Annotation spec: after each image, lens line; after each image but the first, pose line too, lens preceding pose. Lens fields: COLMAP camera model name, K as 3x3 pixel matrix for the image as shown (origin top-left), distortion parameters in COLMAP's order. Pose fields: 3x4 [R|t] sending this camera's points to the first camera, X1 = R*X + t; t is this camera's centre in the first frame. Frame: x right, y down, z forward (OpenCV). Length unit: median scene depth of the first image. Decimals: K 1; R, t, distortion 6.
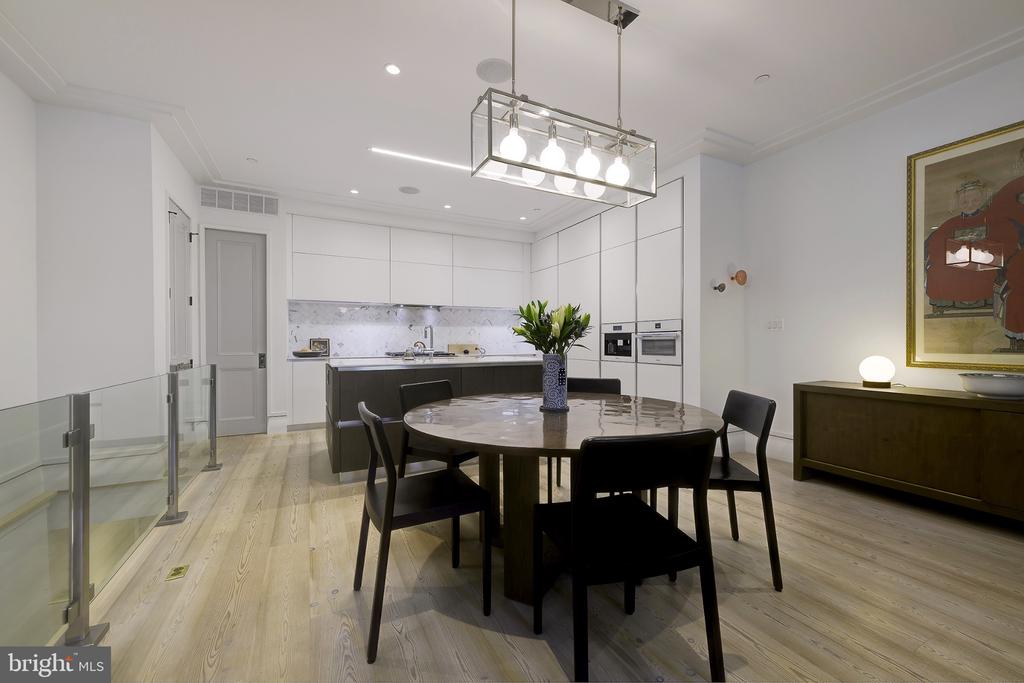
lens RADIAL K [[404.1, 0, 516.0], [0, 404.1, 342.6], [0, 0, 1]] dist [-0.000686, 0.000016]
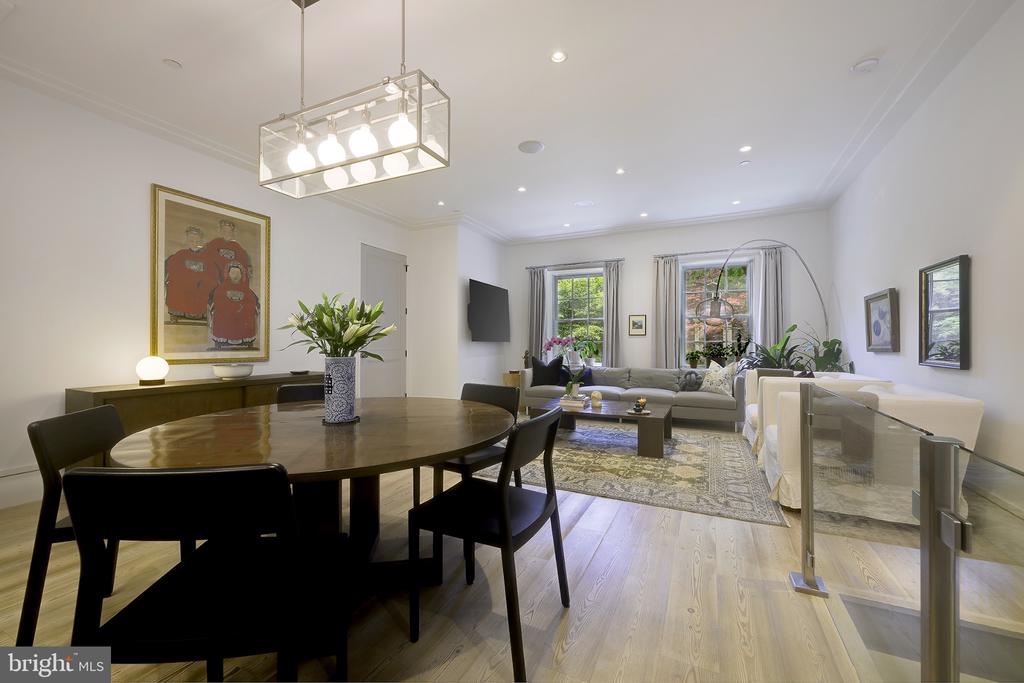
lens RADIAL K [[404.1, 0, 516.0], [0, 404.1, 342.6], [0, 0, 1]] dist [-0.000686, 0.000016]
pose [[-0.605224, 0.002510, 0.796051, -0.369757], [0.003850, 0.999993, -0.000227, -0.000381], [-0.796046, 0.002927, -0.605229, 0.555817]]
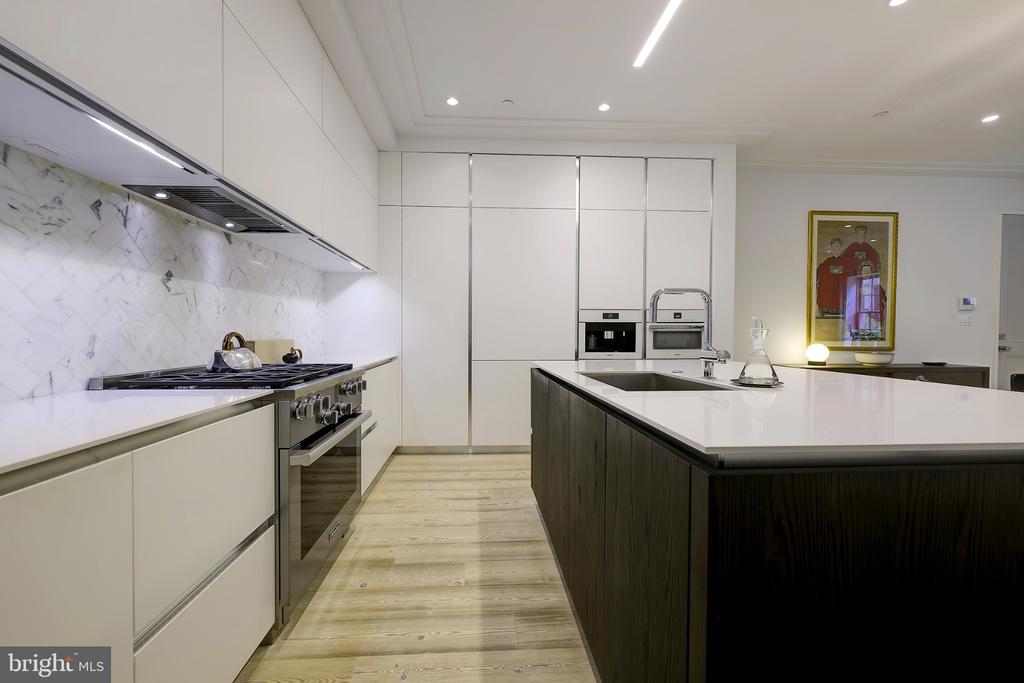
lens RADIAL K [[412.3, 0, 499.2], [0, 412.3, 340.7], [0, 0, 1]] dist [-0.001217, -0.000037]
pose [[0.407702, -0.013907, 0.913009, -0.578662], [0.001158, 0.999891, 0.014713, -0.000813], [-0.913114, -0.004941, 0.407674, 0.911119]]
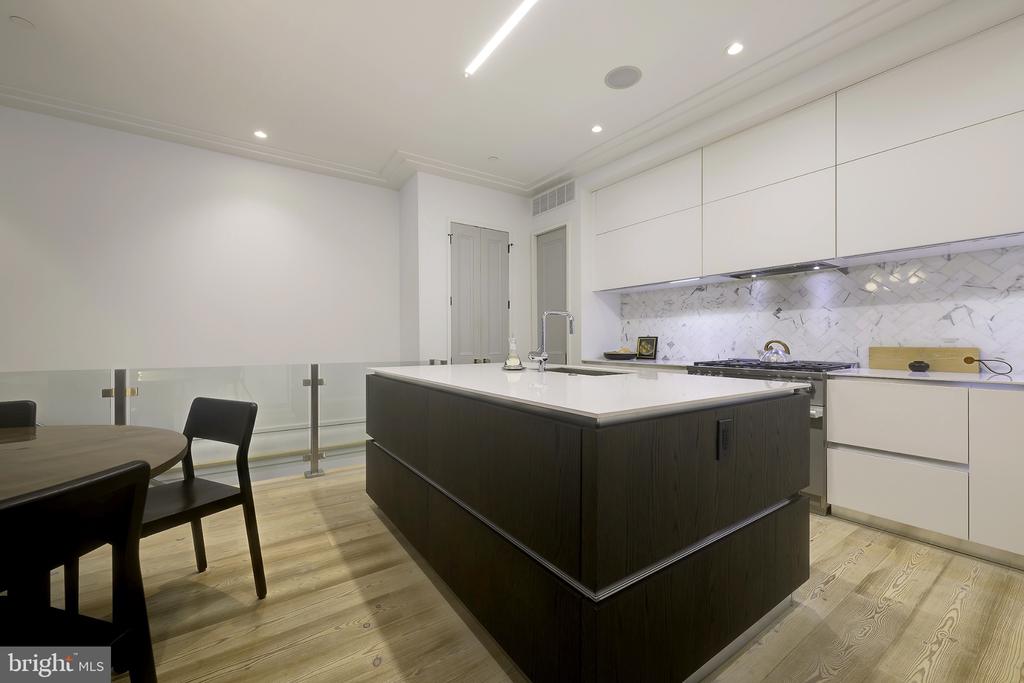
lens RADIAL K [[404.1, 0, 516.0], [0, 404.1, 342.6], [0, 0, 1]] dist [-0.000686, 0.000016]
pose [[0.134497, 0.004995, -0.990901, 0.296957], [-0.002627, 0.999986, 0.004684, -0.001486], [0.990910, 0.001973, 0.134509, 0.793458]]
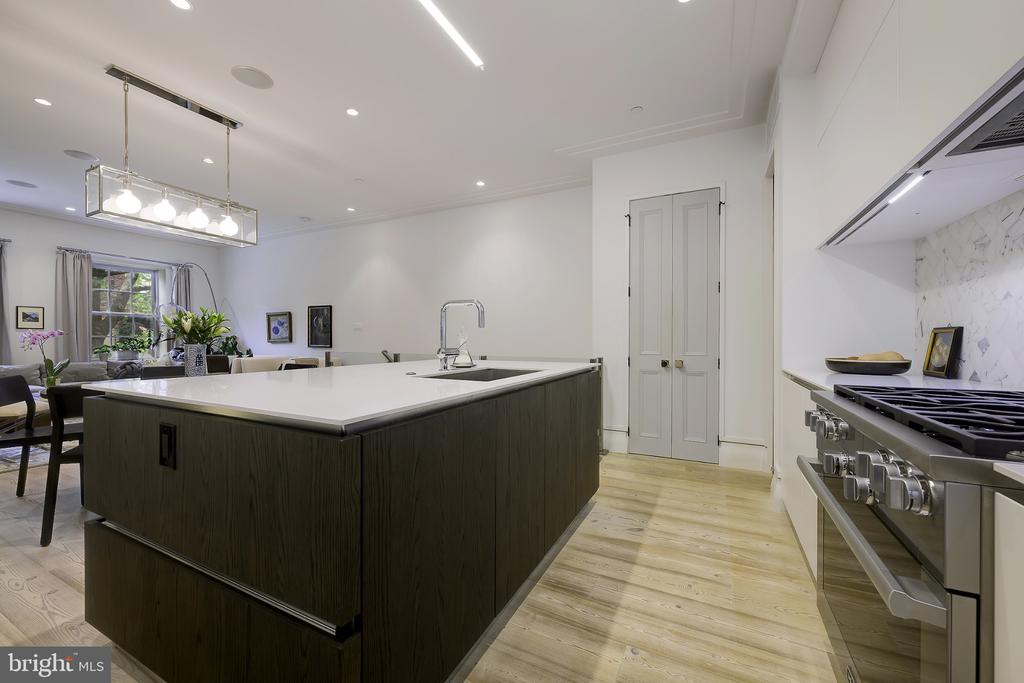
lens RADIAL K [[404.1, 0, 516.0], [0, 404.1, 342.6], [0, 0, 1]] dist [-0.000686, 0.000016]
pose [[-0.805220, 0.004840, -0.592957, 0.013080], [-0.002480, 0.999930, 0.011531, 0.000666], [0.592972, 0.010756, -0.805152, 1.296403]]
